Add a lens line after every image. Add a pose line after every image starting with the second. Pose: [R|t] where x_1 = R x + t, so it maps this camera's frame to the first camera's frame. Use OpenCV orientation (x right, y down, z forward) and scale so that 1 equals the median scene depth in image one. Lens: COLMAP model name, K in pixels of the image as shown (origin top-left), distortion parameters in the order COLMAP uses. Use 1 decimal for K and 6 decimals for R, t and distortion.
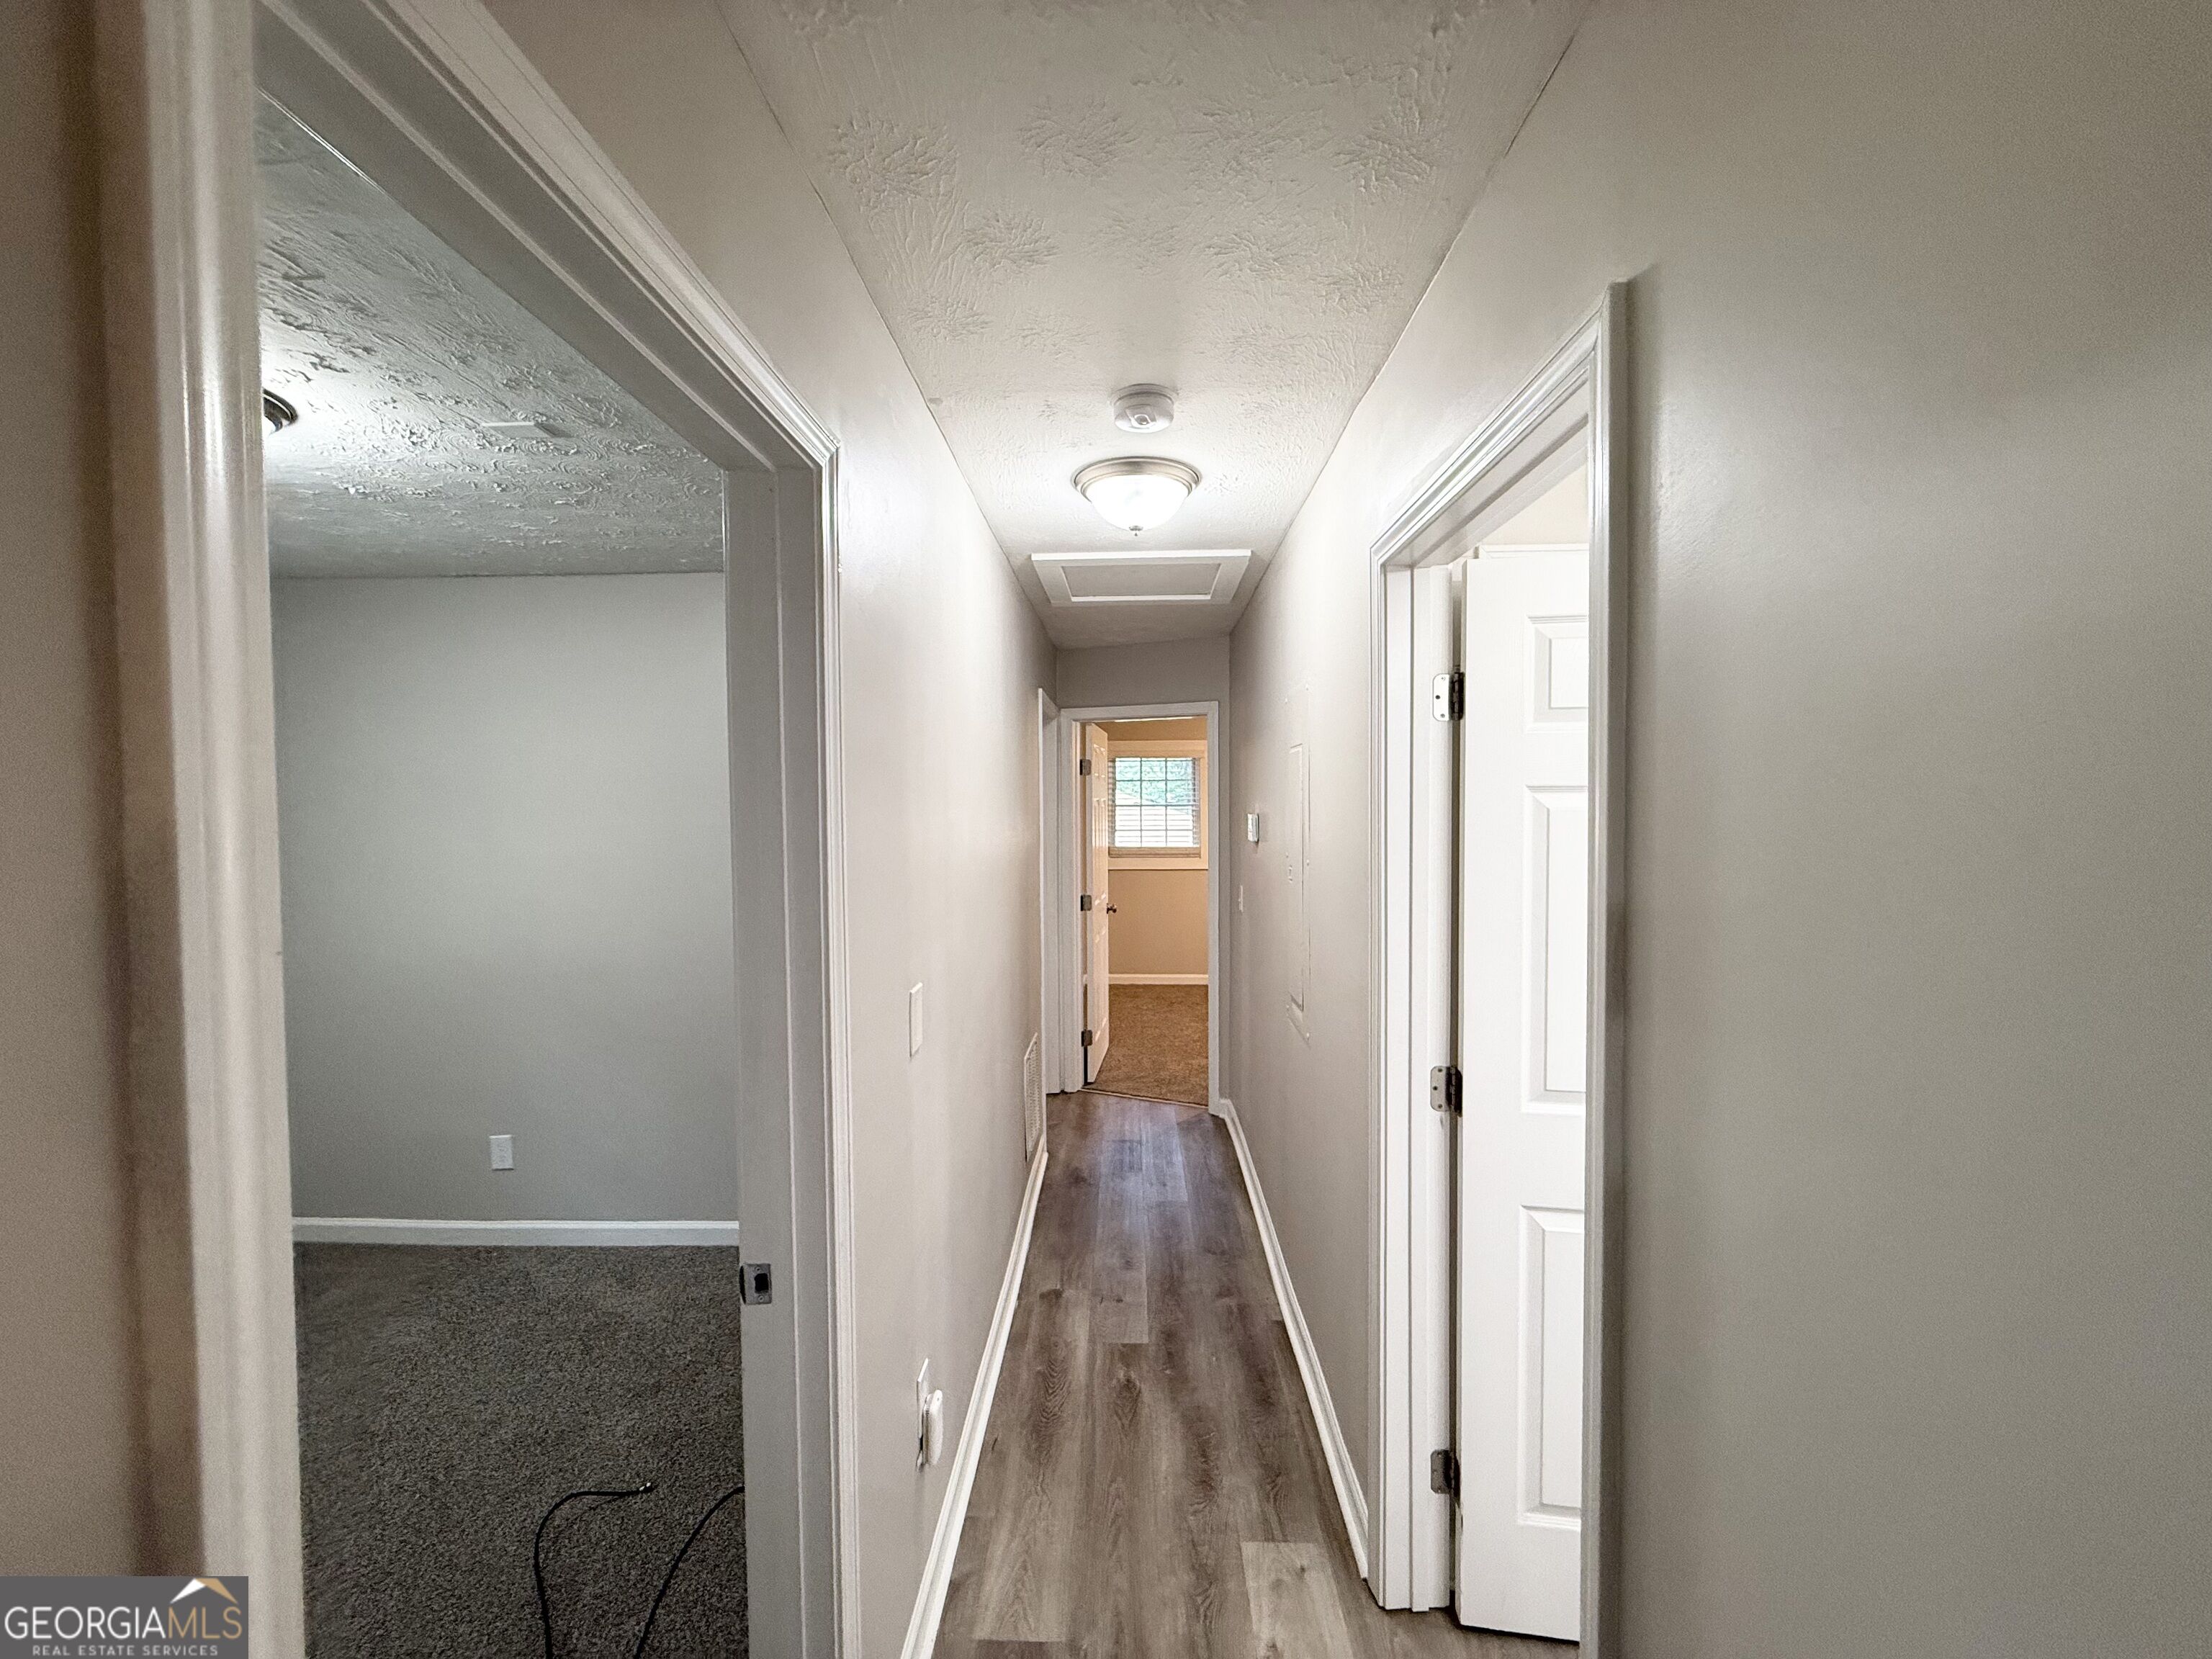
lens RADIAL K [[884.4, 0, 1106.0], [0, 884.4, 829.5], [0, 0, 1]] dist [0.000033, -0.000294]
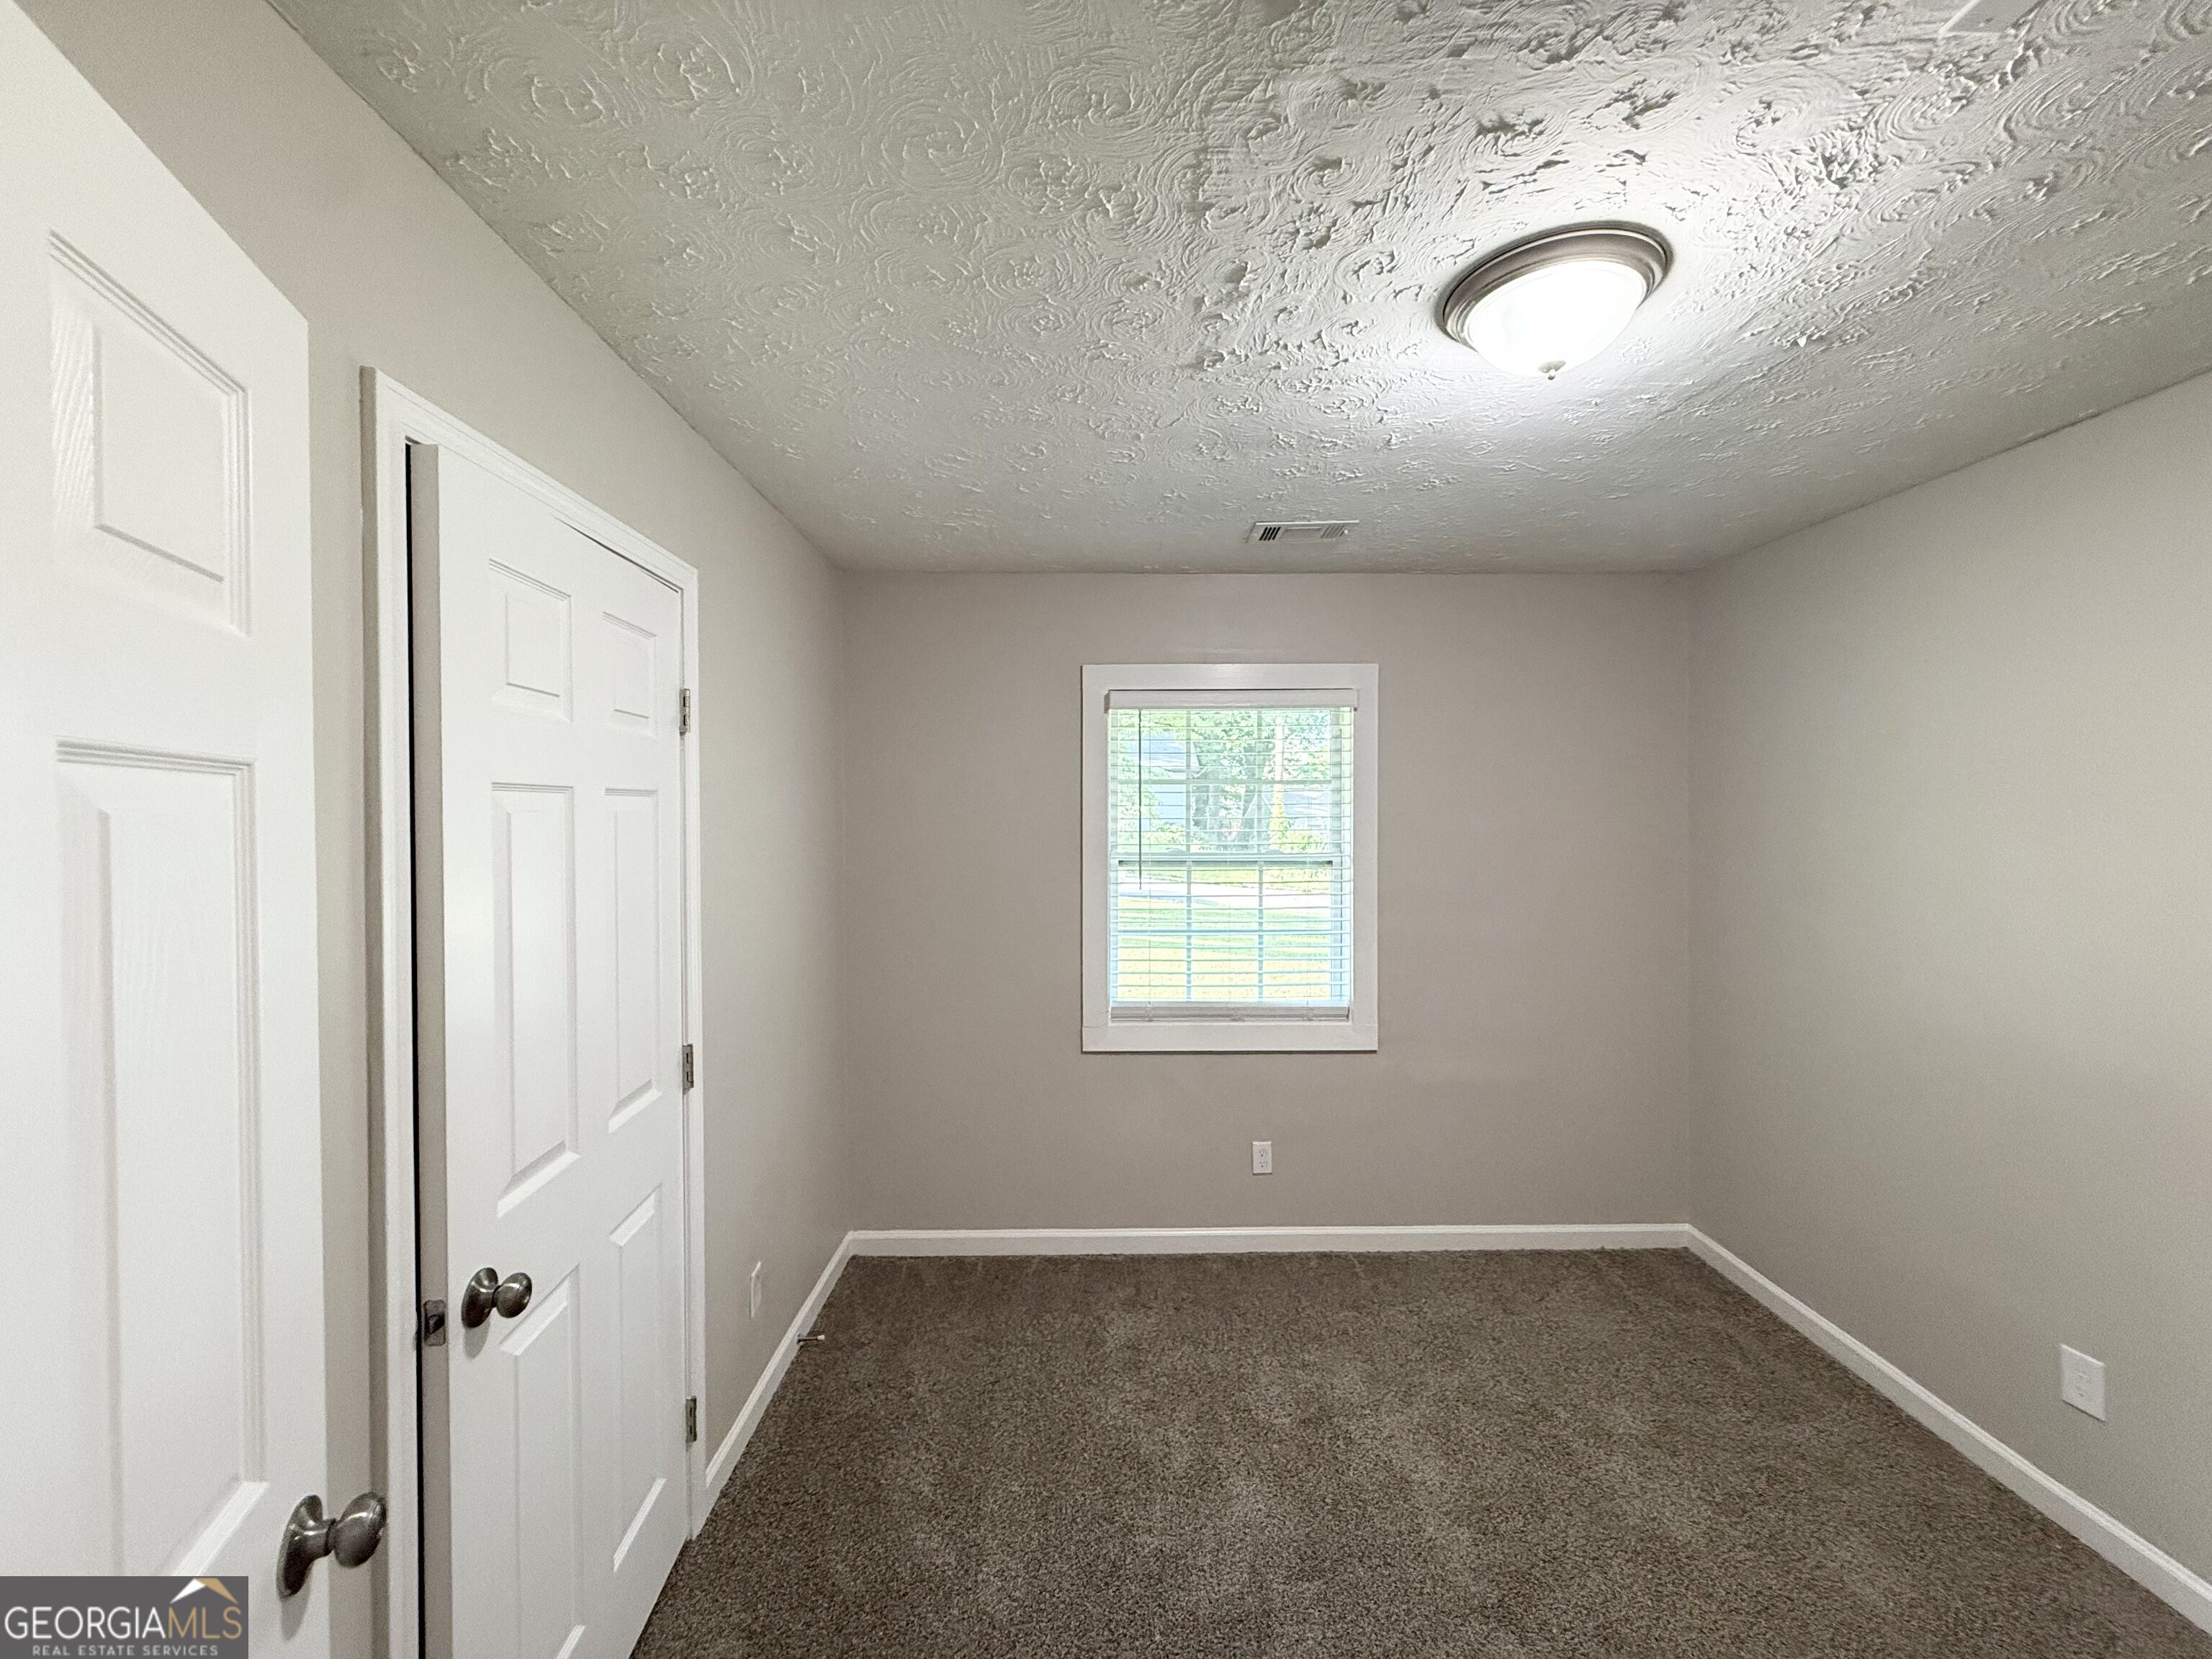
lens RADIAL K [[884.4, 0, 1106.0], [0, 884.4, 829.5], [0, 0, 1]] dist [0.000033, -0.000294]
pose [[0.045970, 0.023221, -0.998673, -0.192563], [-0.029392, 0.999328, 0.021883, -0.004005], [0.998510, 0.028347, 0.046622, 0.461158]]
